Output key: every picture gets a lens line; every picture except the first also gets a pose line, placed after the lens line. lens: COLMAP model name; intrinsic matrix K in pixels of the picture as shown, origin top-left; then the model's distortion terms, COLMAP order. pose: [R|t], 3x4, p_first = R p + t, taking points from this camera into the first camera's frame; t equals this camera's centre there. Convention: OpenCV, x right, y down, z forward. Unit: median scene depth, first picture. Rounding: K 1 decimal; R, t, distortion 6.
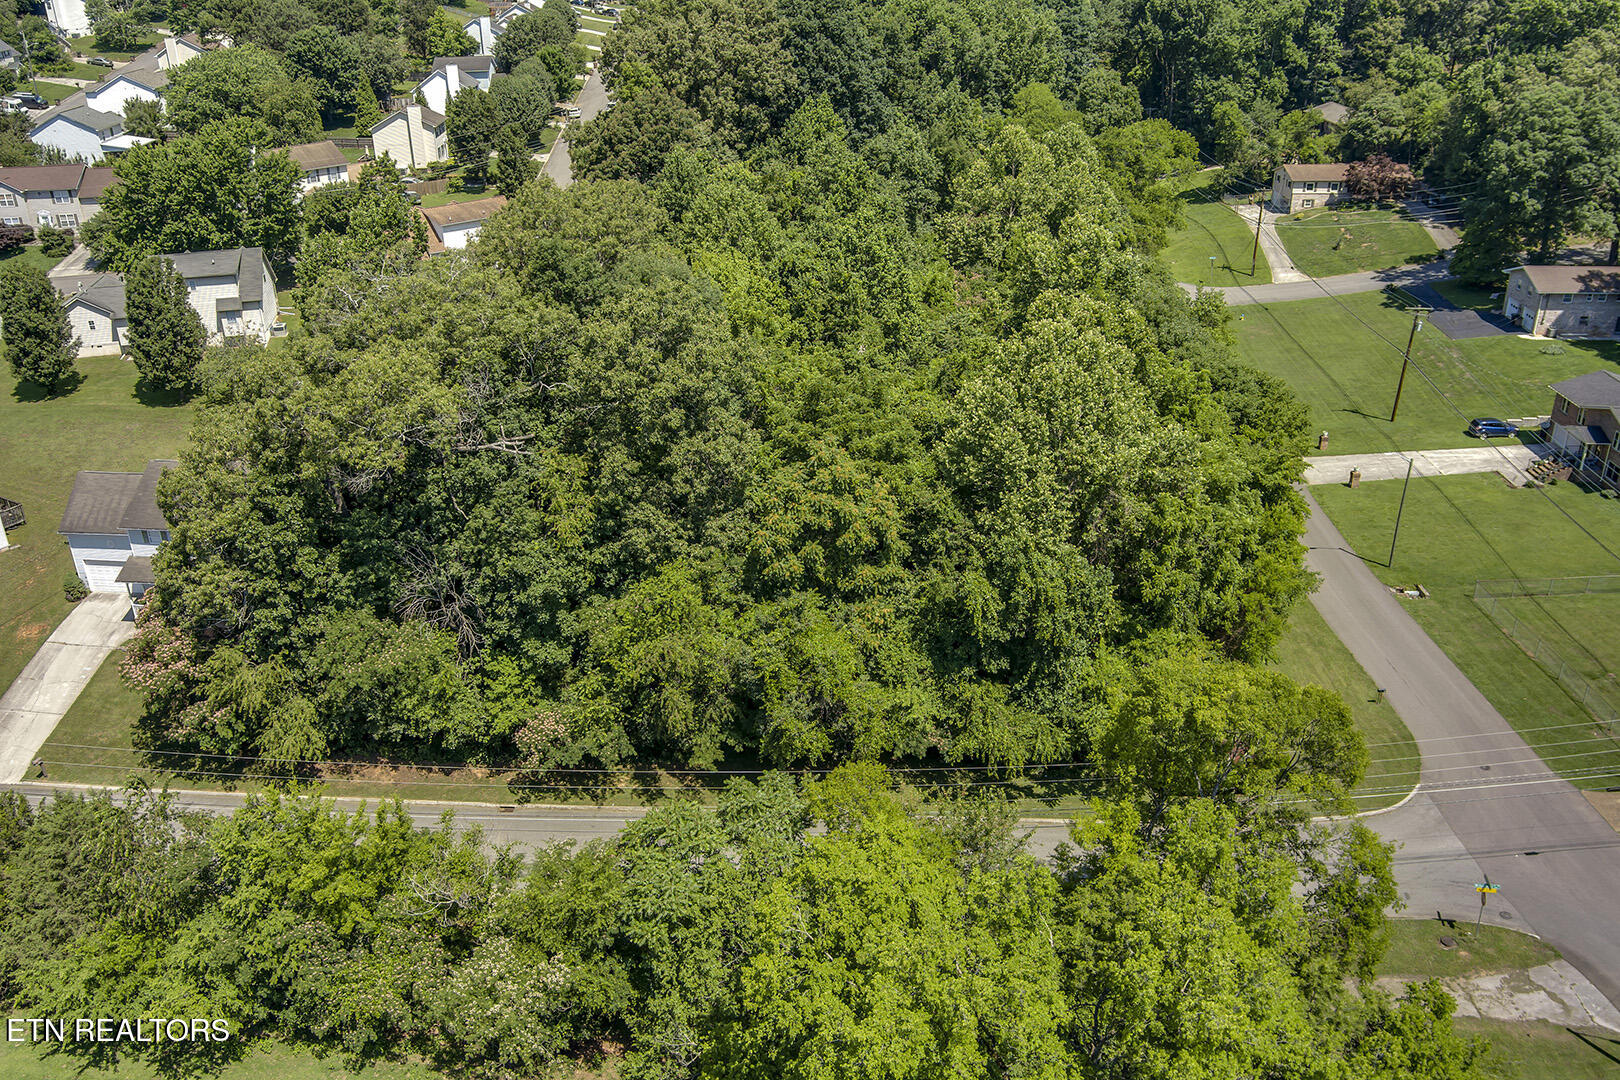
lens RADIAL K [[1324.2, 0, 810.0], [0, 1324.2, 540.0], [0, 0, 1]] dist [-0.074759, 0.008423]
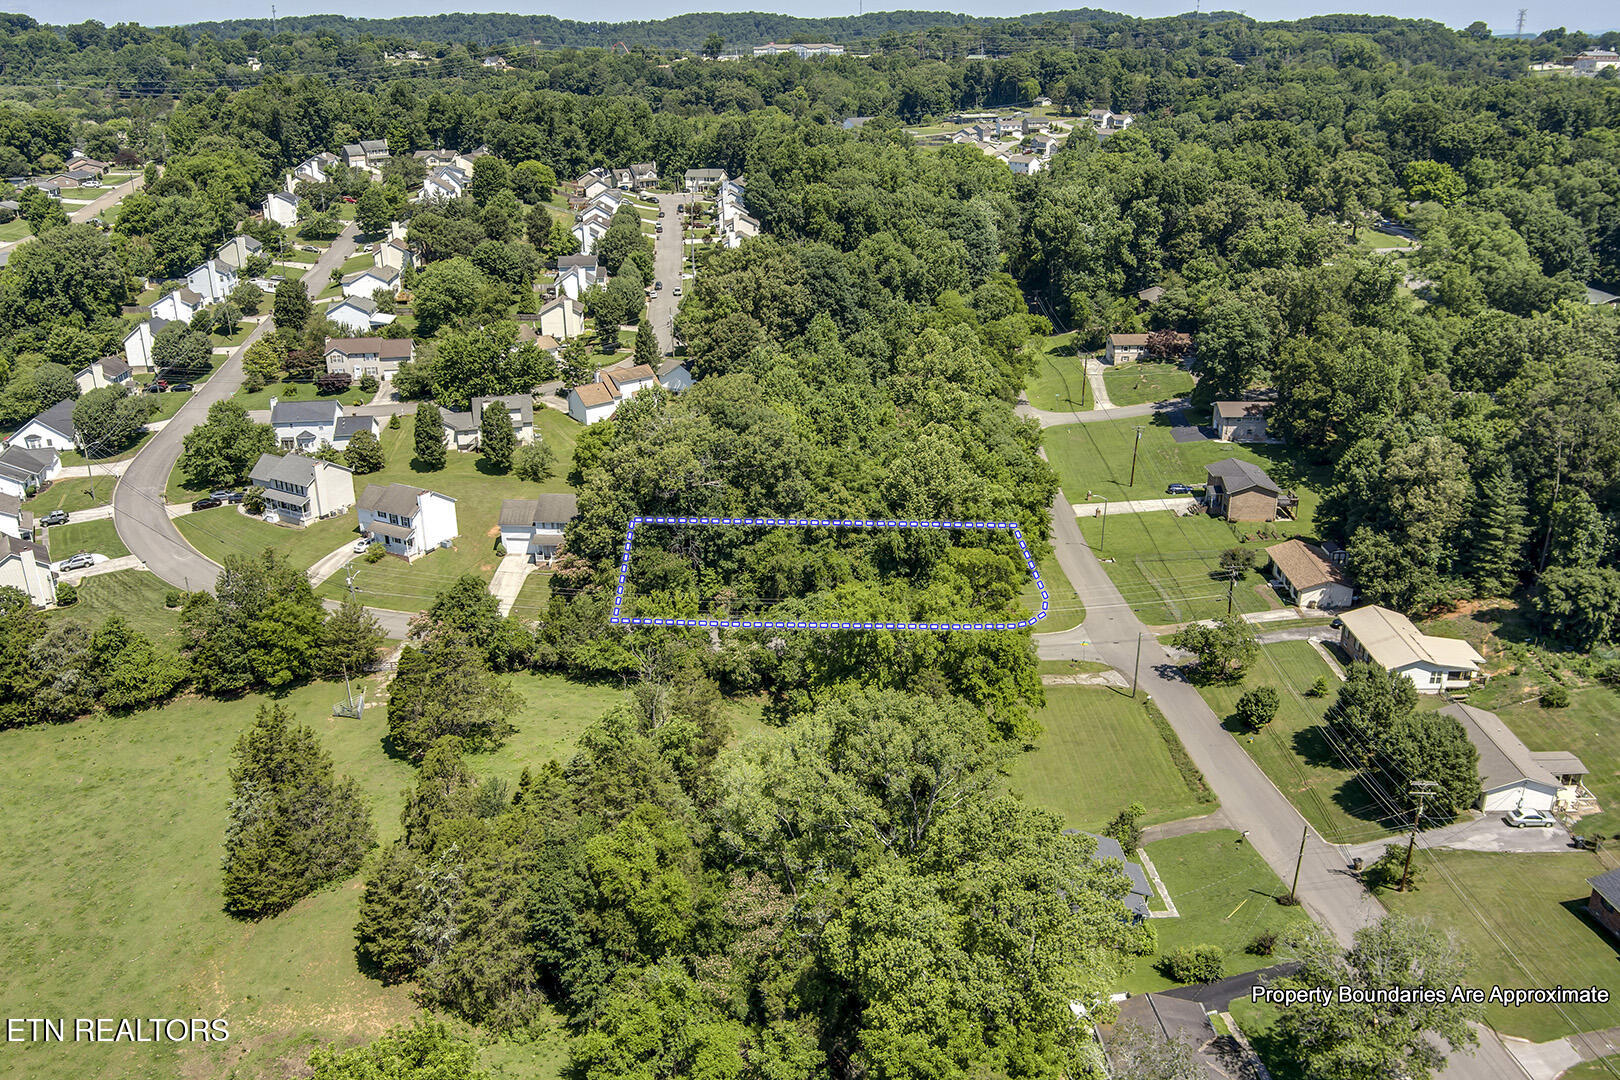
lens RADIAL K [[1324.2, 0, 810.0], [0, 1324.2, 540.0], [0, 0, 1]] dist [-0.074759, 0.008423]
pose [[0.999820, -0.000232, 0.018963, -0.048655], [0.001745, 0.996805, -0.079860, 0.131347], [-0.018884, 0.079878, 0.996626, -0.842587]]
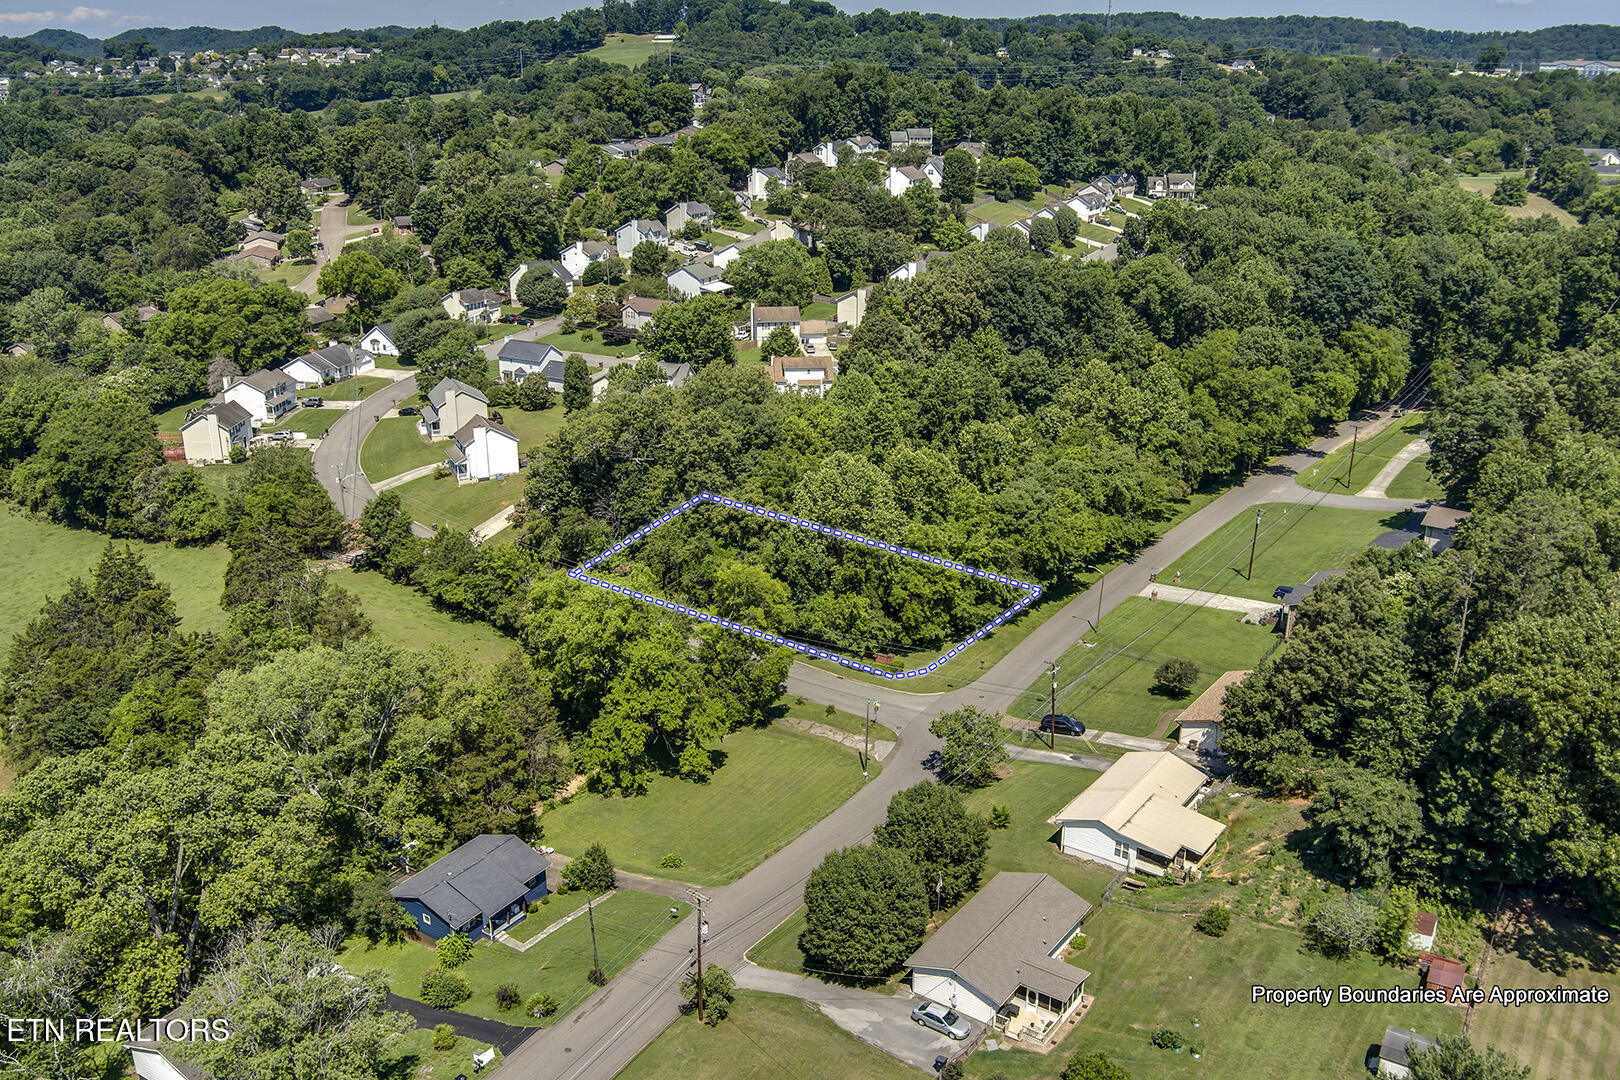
lens RADIAL K [[1386.8, 0, 810.0], [0, 1386.8, 540.0], [0, 0, 1]] dist [-0.066580, 0.005133]
pose [[0.830974, 0.208289, -0.515847, 0.811899], [-0.256407, 0.966298, -0.022872, 0.031586], [0.493698, 0.151273, 0.856375, -0.625383]]
